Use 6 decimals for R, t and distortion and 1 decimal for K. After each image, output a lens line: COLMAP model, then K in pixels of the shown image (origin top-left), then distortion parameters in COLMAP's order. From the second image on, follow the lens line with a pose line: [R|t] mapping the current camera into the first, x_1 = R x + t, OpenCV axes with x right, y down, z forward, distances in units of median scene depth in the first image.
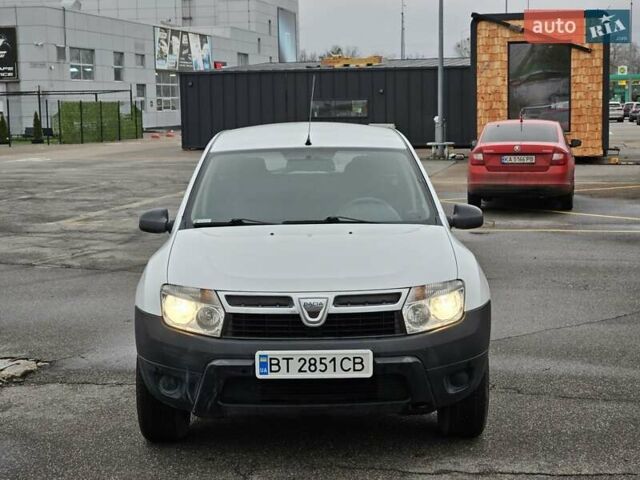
lens RADIAL K [[1249.5, 0, 320.0], [0, 1249.5, 240.0], [0, 0, 1]] dist [-0.002088, 0.629769]
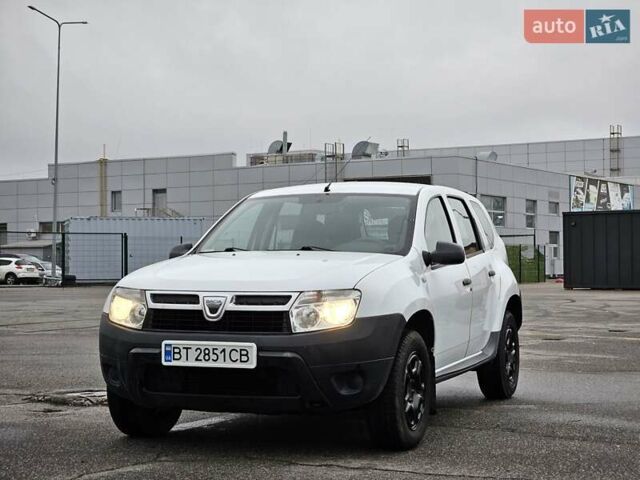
lens RADIAL K [[1257.0, 0, 320.0], [0, 1257.0, 240.0], [0, 0, 1]] dist [-0.196406, 3.023594]
pose [[0.931106, 0.006407, -0.364693, 0.476039], [-0.053415, 0.991462, -0.118956, 0.120328], [0.360817, 0.130240, 0.923498, -0.018311]]
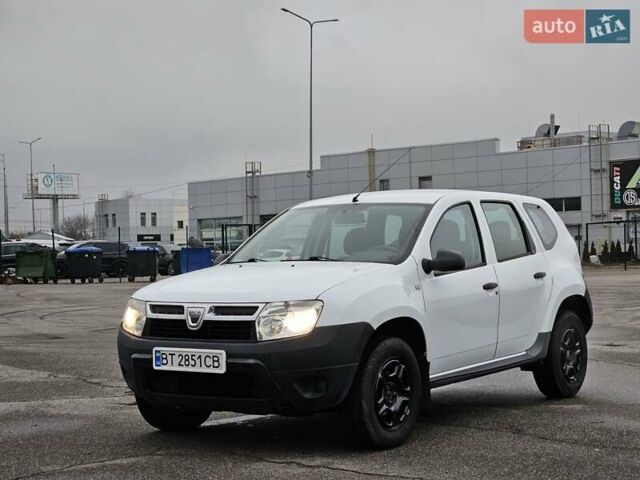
lens RADIAL K [[1257.0, 0, 320.0], [0, 1257.0, 240.0], [0, 0, 1]] dist [-0.196406, 3.023594]
pose [[0.816569, -0.006164, -0.577215, 0.781684], [-0.057436, 0.994113, -0.091870, 0.083618], [0.574383, 0.108171, 0.811408, 0.050392]]
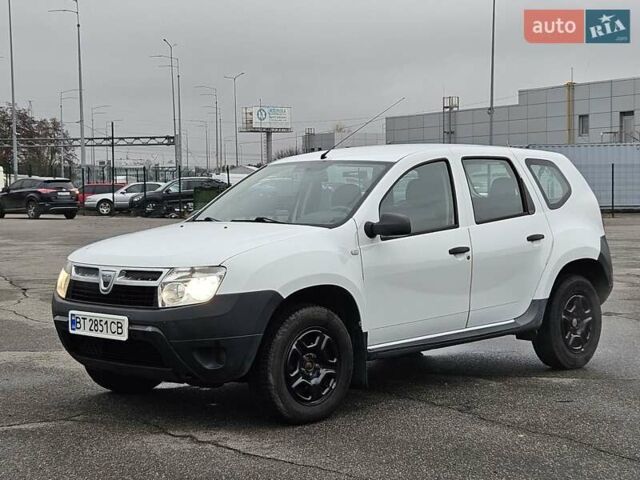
lens RADIAL K [[1248.3, 0, 333.6], [0, 1248.3, 239.1], [0, 0, 1]] dist [0.160081, 0.133420]
pose [[0.706822, 0.039155, -0.706307, 0.955551], [-0.082301, 0.996238, -0.027133, 0.029825], [0.702588, 0.077308, 0.707385, 0.286149]]
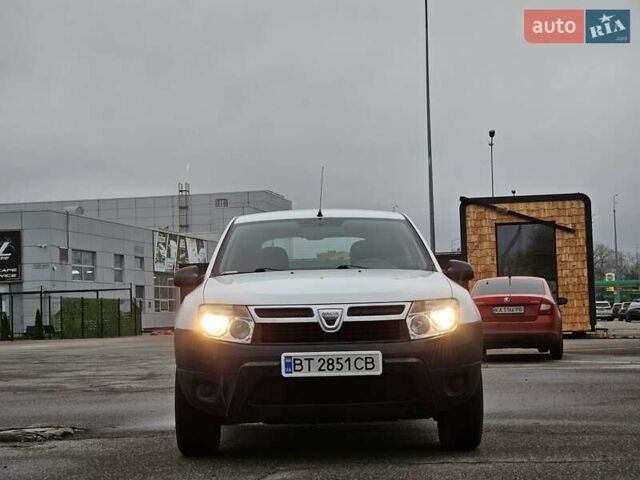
lens RADIAL K [[1257.0, 0, 320.0], [0, 1257.0, 240.0], [0, 0, 1]] dist [-0.196406, 3.023594]
pose [[0.999901, -0.012269, 0.006830, -0.021208], [0.013271, 0.984644, -0.174070, 0.180104], [-0.004589, 0.174143, 0.984710, -0.163417]]
